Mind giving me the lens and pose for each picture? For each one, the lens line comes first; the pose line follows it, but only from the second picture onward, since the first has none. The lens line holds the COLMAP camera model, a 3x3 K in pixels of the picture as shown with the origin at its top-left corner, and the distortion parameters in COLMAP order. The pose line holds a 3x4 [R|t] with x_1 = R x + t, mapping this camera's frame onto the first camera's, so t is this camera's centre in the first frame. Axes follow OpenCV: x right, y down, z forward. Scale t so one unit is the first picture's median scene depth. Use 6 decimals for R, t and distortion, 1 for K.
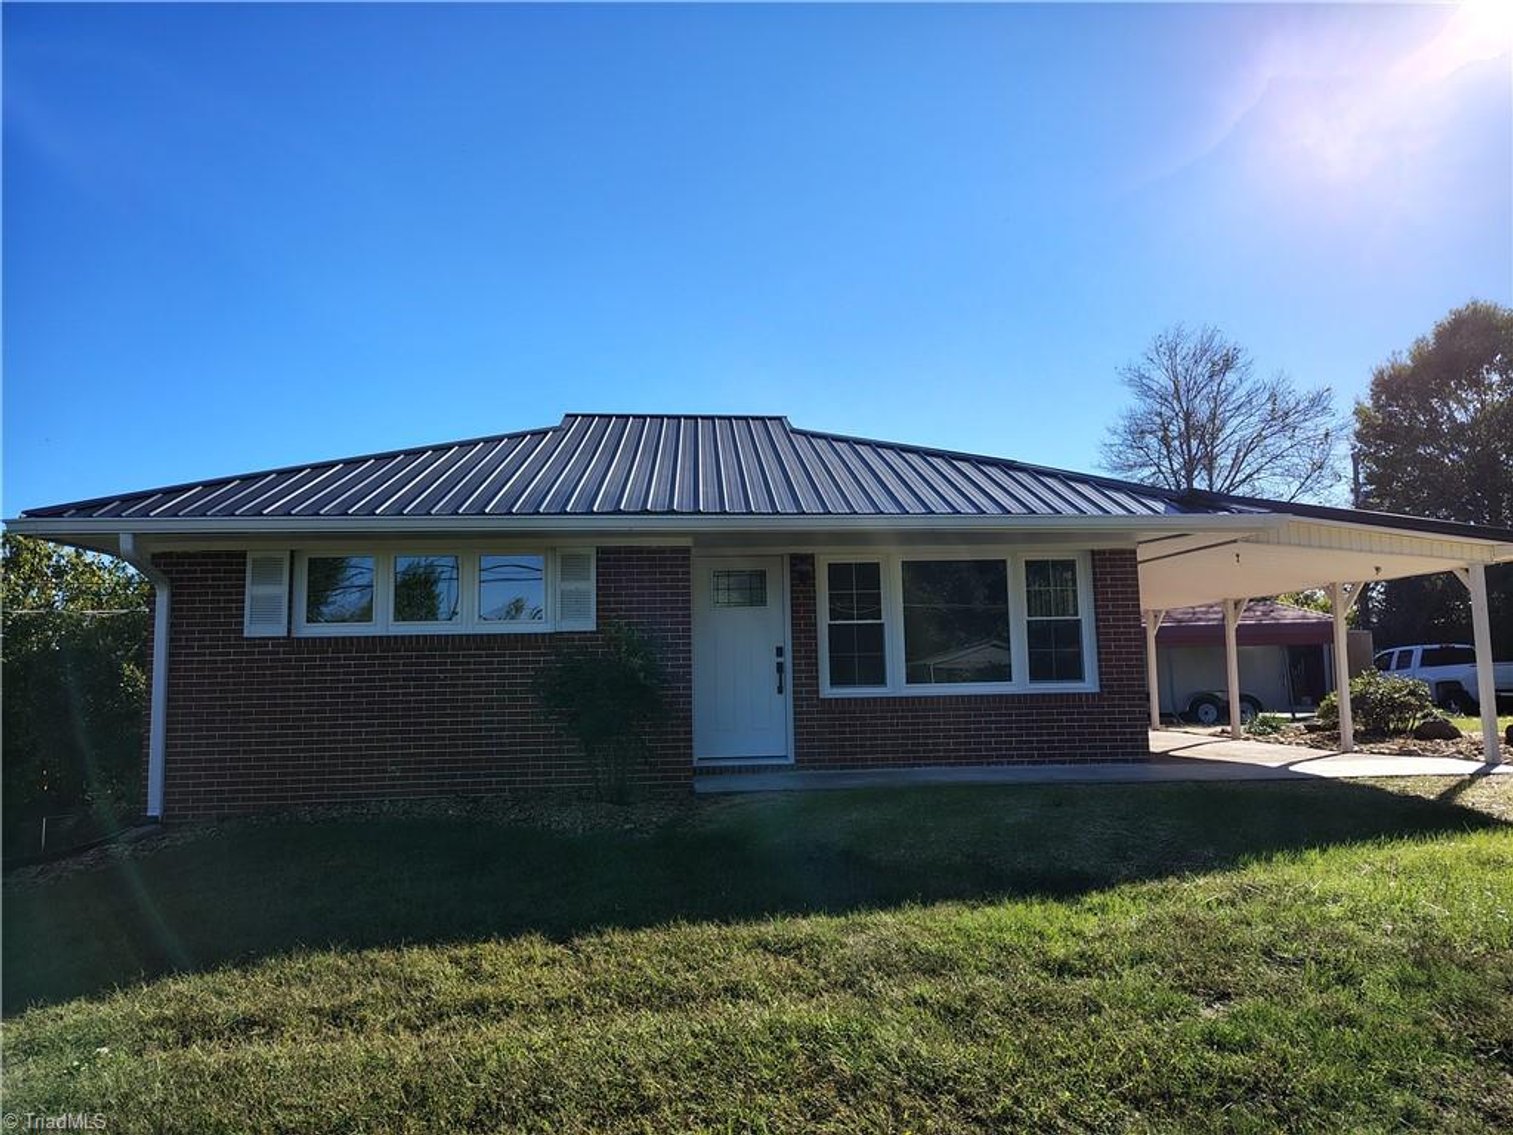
lens RADIAL K [[1044.9, 0, 752.6], [0, 1044.9, 572.1], [0, 0, 1]] dist [0.057954, -0.068148]
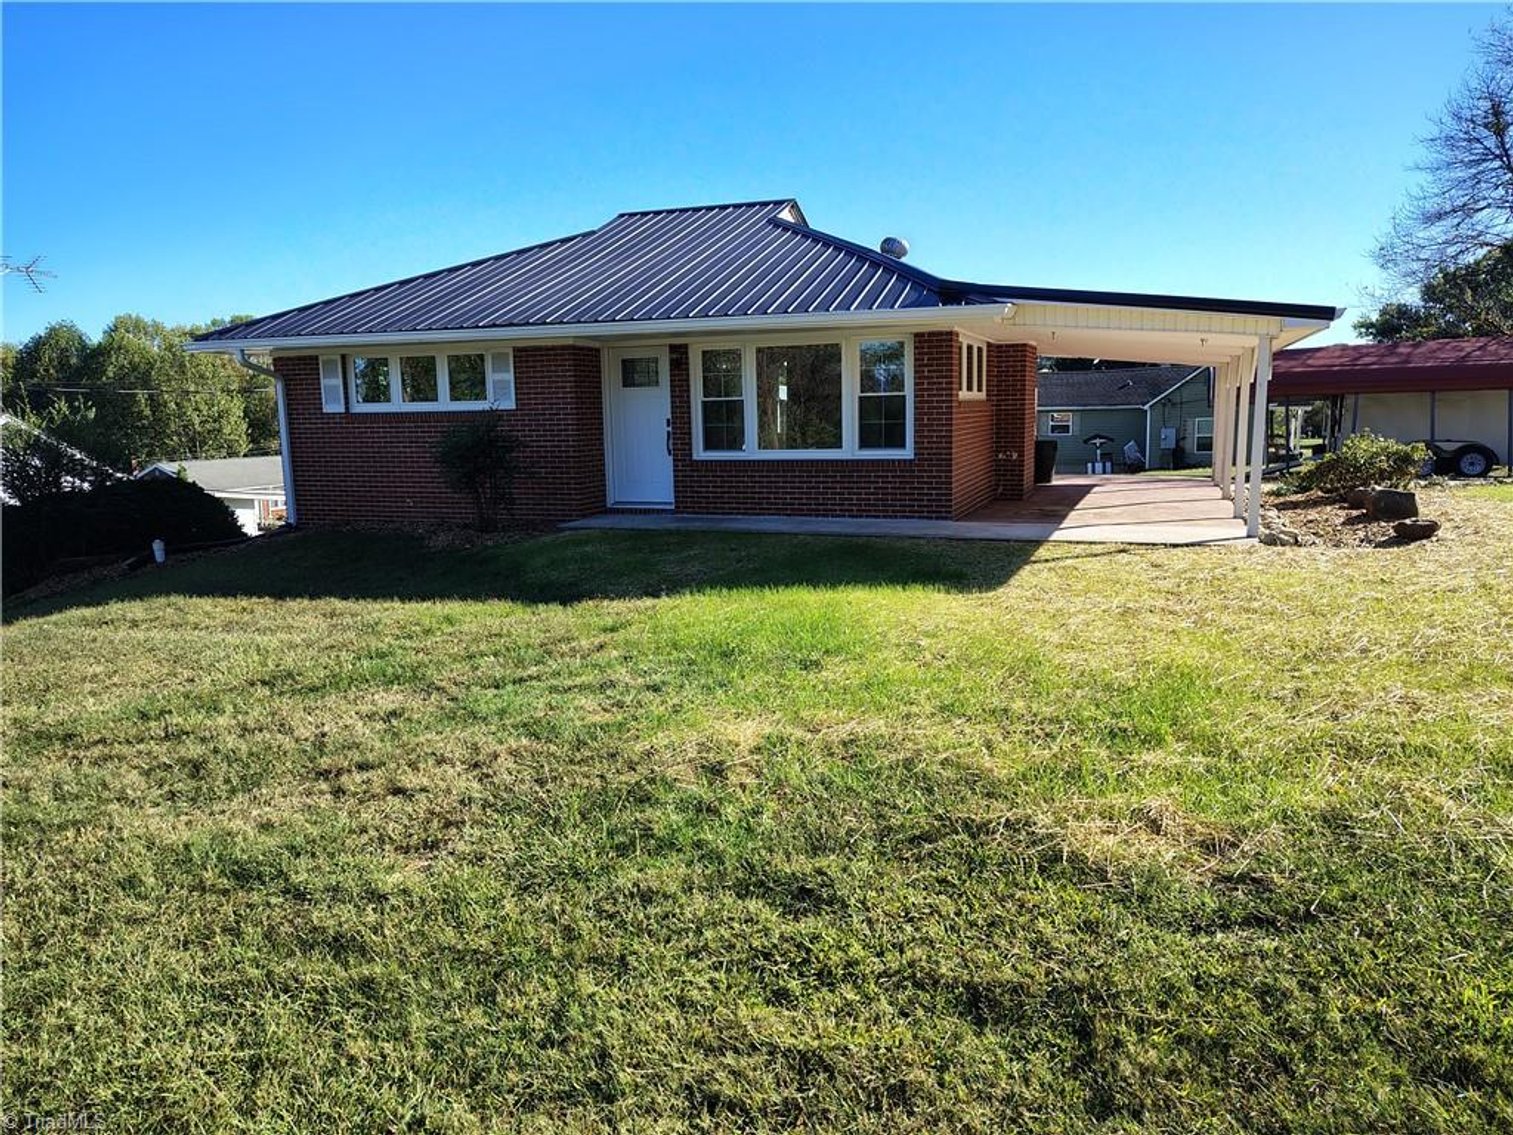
lens RADIAL K [[1044.9, 0, 752.6], [0, 1044.9, 572.1], [0, 0, 1]] dist [0.057954, -0.068148]
pose [[0.898990, 0.069997, -0.432339, 0.686823], [0.043441, 0.968027, 0.247056, -0.059202], [0.435809, -0.240882, 0.867206, -0.113695]]
